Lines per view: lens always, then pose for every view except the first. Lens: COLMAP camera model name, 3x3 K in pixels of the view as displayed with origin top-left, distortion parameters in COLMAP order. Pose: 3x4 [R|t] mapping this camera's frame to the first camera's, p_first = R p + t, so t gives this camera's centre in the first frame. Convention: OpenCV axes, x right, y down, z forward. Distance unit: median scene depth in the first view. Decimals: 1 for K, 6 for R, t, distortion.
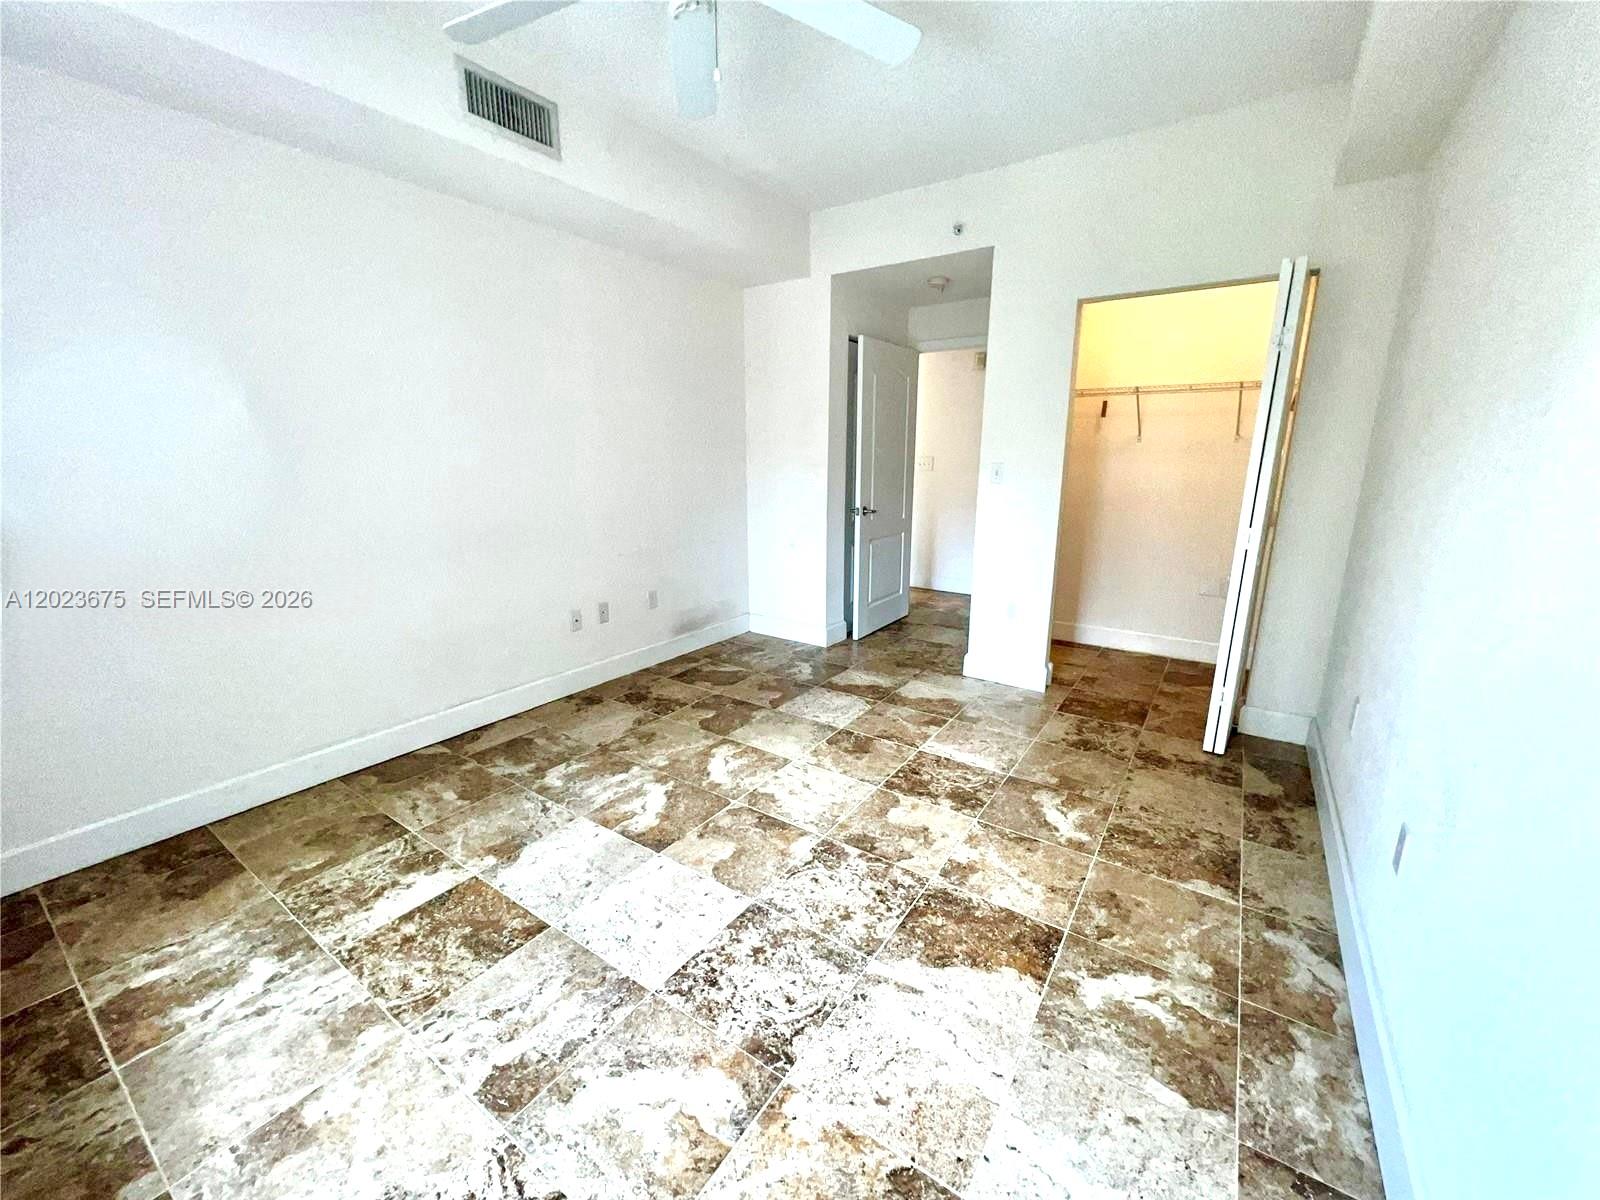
lens RADIAL K [[640.9, 0, 795.6], [0, 640.9, 596.8], [0, 0, 1]] dist [-0.000457, 0.000068]
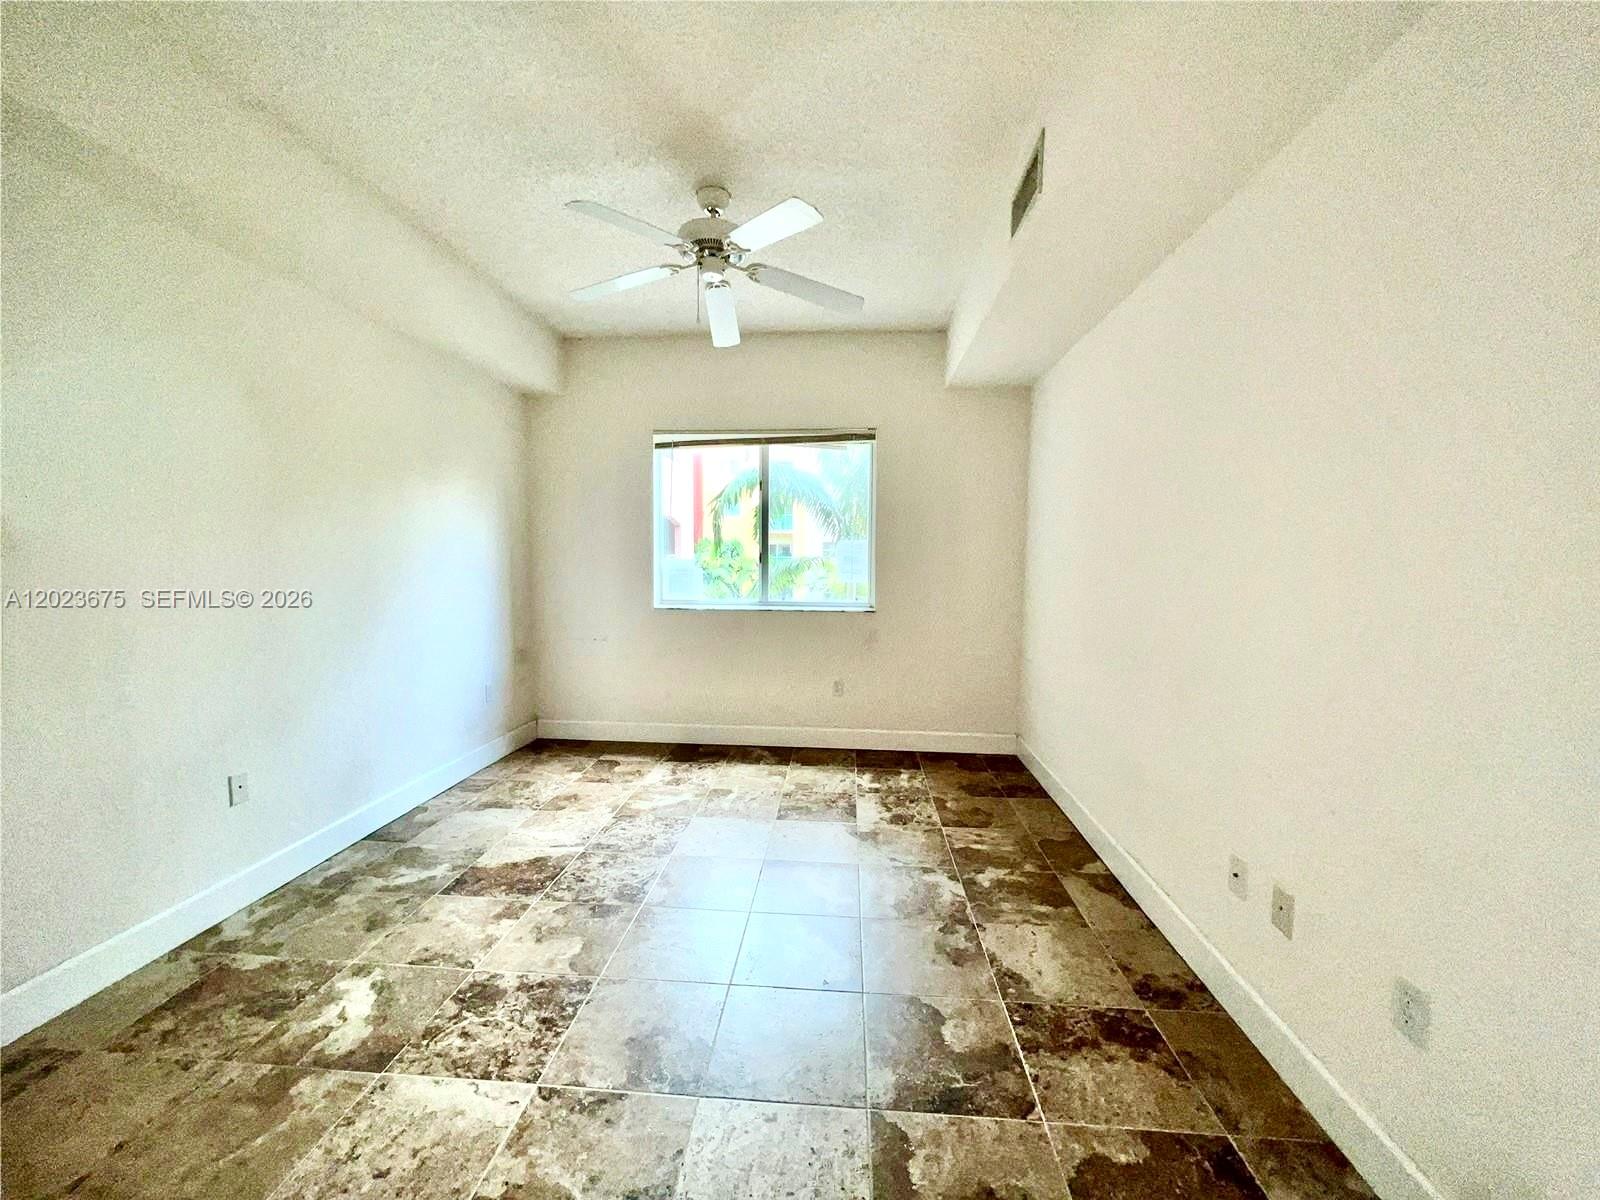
lens RADIAL K [[640.9, 0, 795.6], [0, 640.9, 596.8], [0, 0, 1]] dist [-0.000457, 0.000068]
pose [[-0.866868, 0.025151, -0.497904, 0.338568], [-0.119436, 0.959165, 0.256393, -0.416580], [0.484020, 0.281726, -0.828465, 1.856601]]
